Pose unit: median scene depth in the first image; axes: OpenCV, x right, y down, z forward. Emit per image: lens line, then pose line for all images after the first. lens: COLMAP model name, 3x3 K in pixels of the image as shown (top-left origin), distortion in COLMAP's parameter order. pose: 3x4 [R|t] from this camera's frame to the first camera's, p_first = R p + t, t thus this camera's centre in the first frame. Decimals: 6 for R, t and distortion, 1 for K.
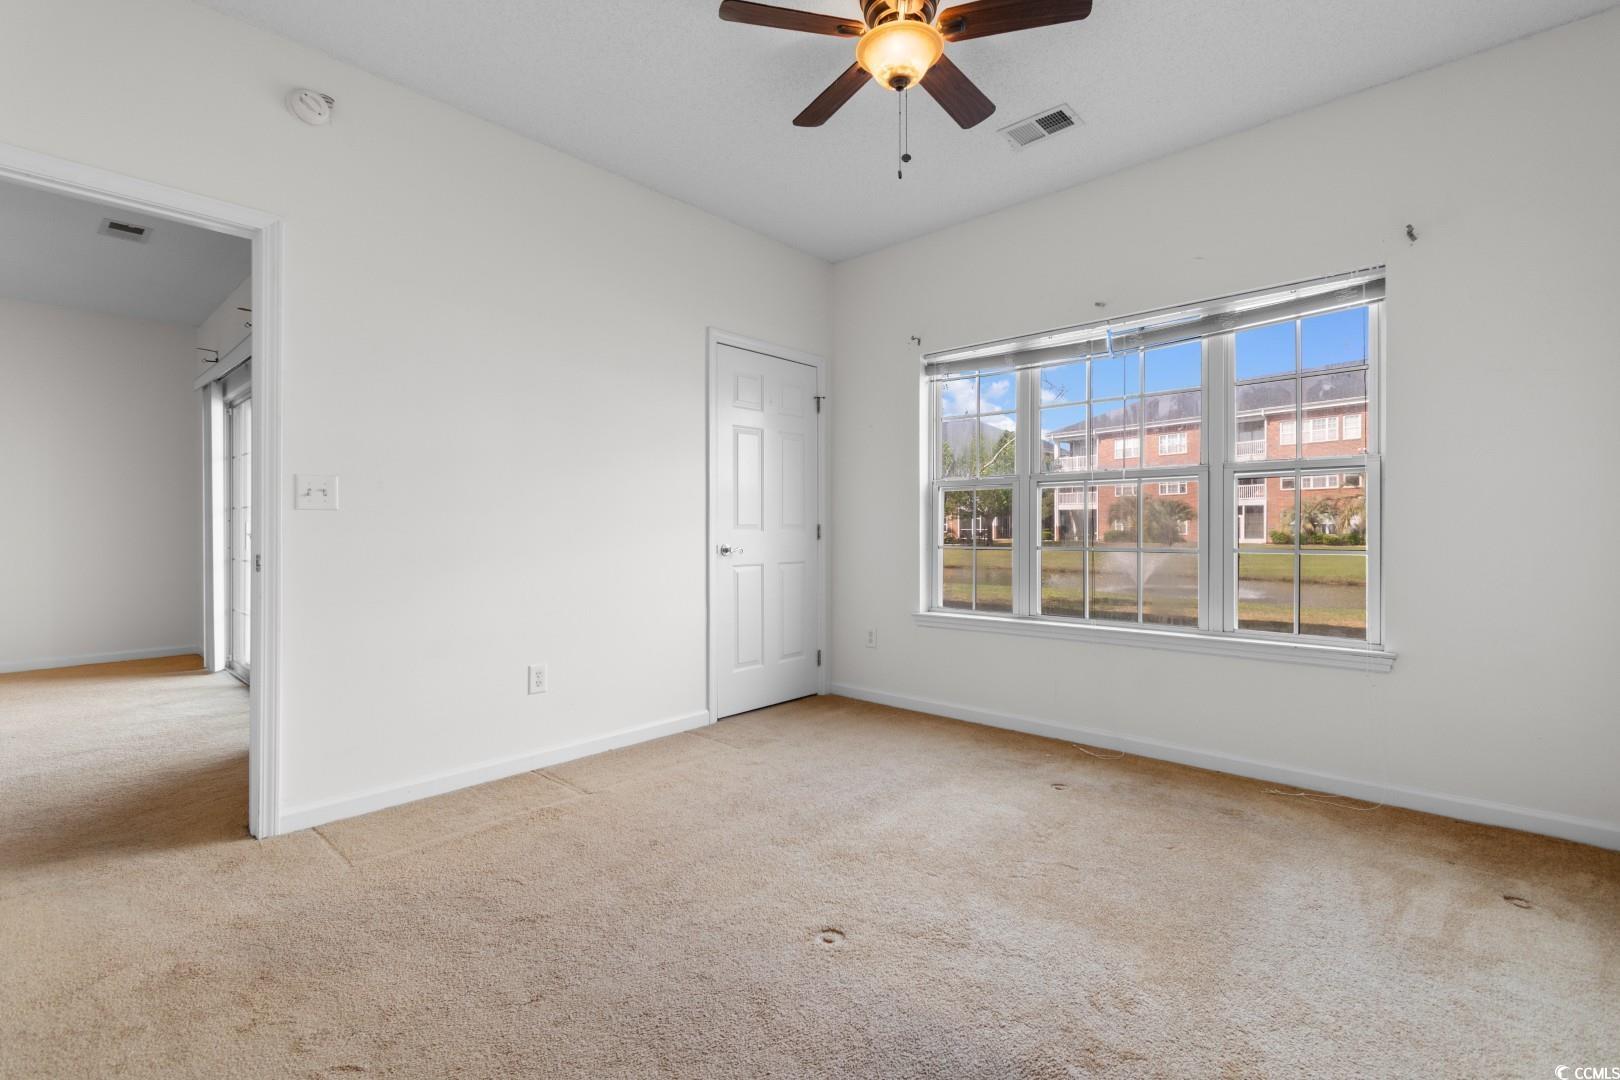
lens RADIAL K [[719.4, 0, 817.6], [0, 719.4, 525.9], [0, 0, 1]] dist [-0.000969, -0.000066]
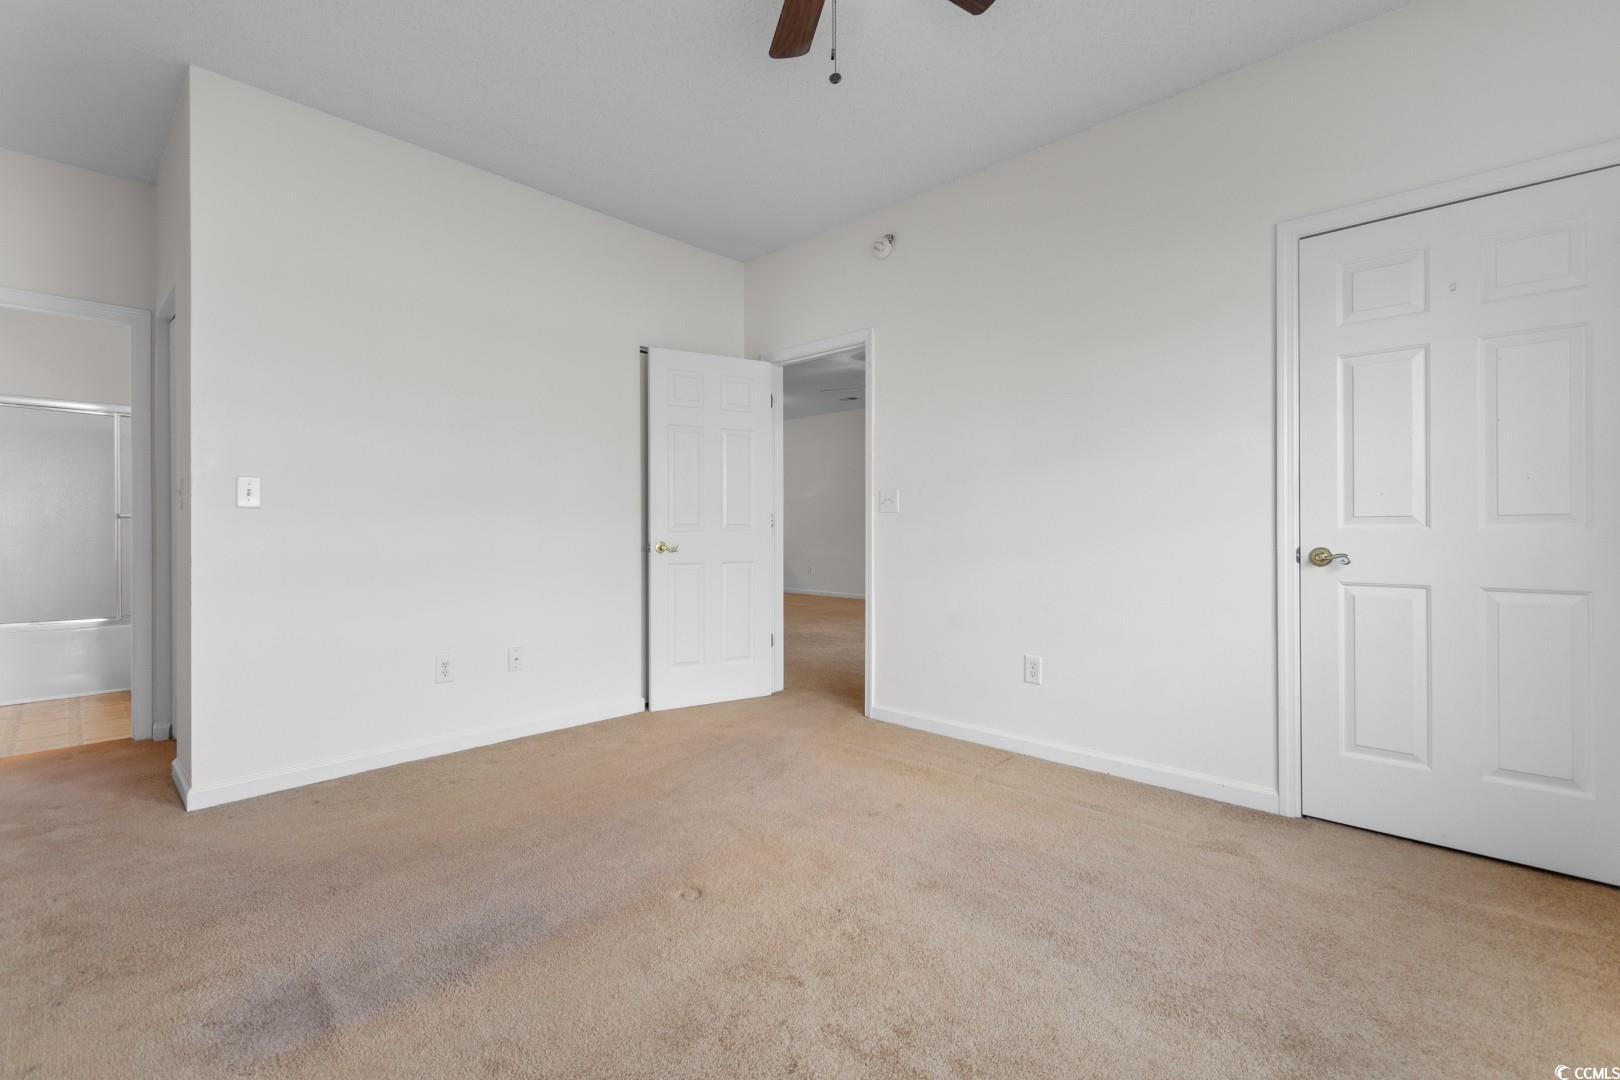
lens RADIAL K [[719.4, 0, 817.6], [0, 719.4, 525.9], [0, 0, 1]] dist [-0.000969, -0.000066]
pose [[-0.027095, 0.000499, -0.999633, 0.646294], [0.008379, 0.999965, 0.000272, 0.002659], [0.999598, -0.008368, -0.027098, 0.711353]]
